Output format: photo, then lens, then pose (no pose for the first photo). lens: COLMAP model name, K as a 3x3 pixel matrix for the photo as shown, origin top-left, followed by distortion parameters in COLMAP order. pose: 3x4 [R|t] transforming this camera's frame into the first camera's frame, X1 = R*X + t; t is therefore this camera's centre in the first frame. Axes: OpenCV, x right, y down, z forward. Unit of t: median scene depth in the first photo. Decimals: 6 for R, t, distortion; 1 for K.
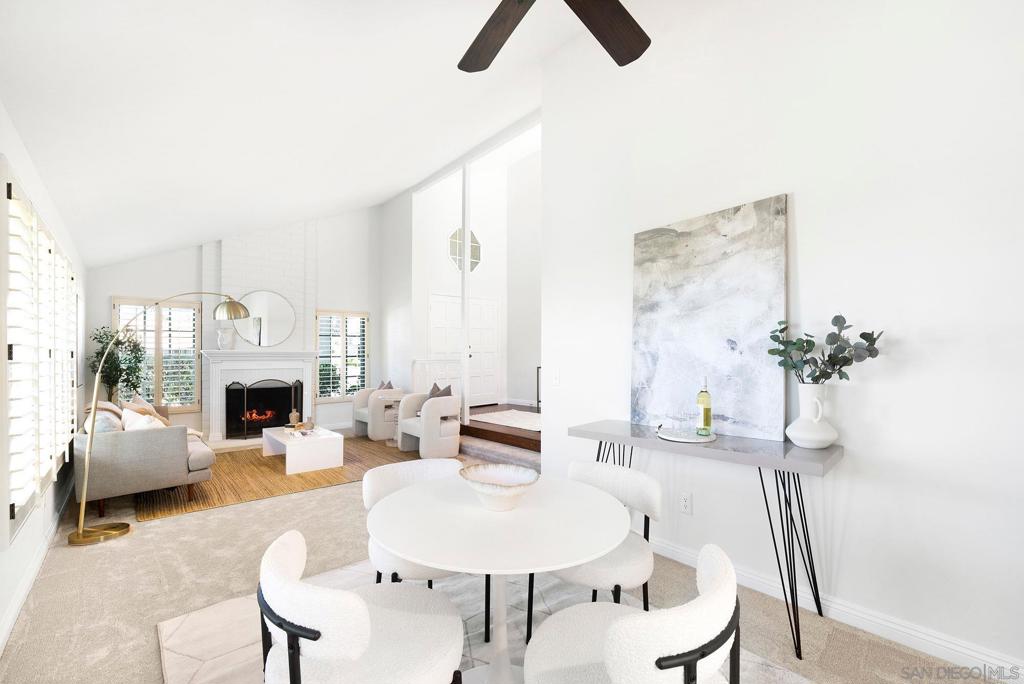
lens RADIAL K [[424.5, 0, 506.3], [0, 424.5, 344.5], [0, 0, 1]] dist [-0.000927, -0.005404]
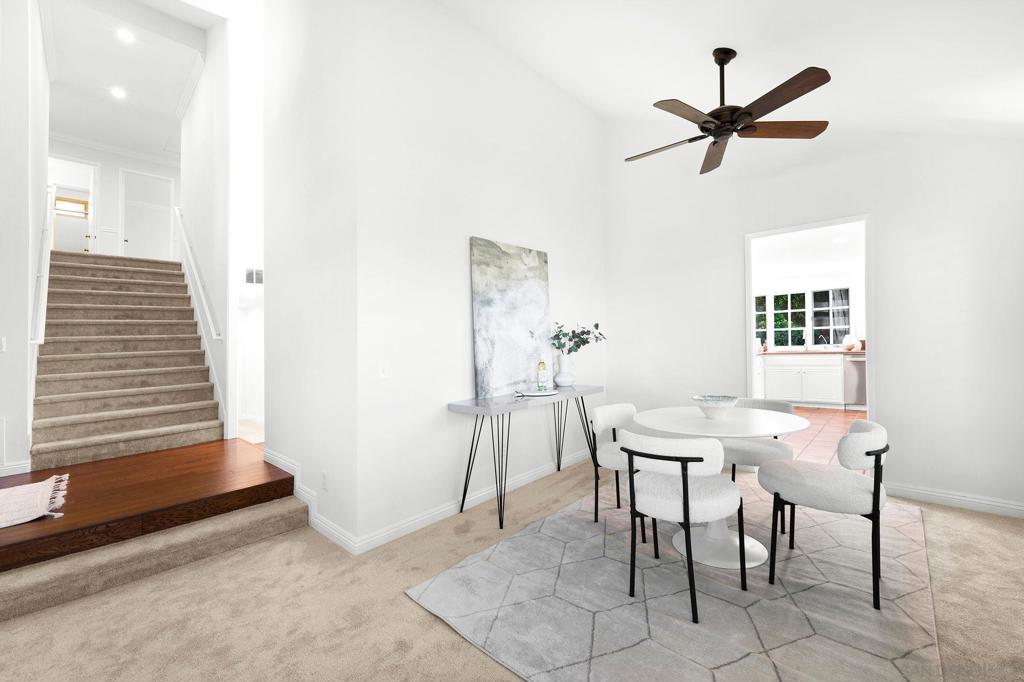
lens RADIAL K [[424.5, 0, 506.3], [0, 424.5, 343.5], [0, 0, 1]] dist [-0.000927, -0.005404]
pose [[-0.108160, 0.015032, 0.994020, -0.970885], [-0.007703, 0.999843, -0.015958, 0.056827], [-0.994104, -0.009383, -0.108027, 1.165100]]
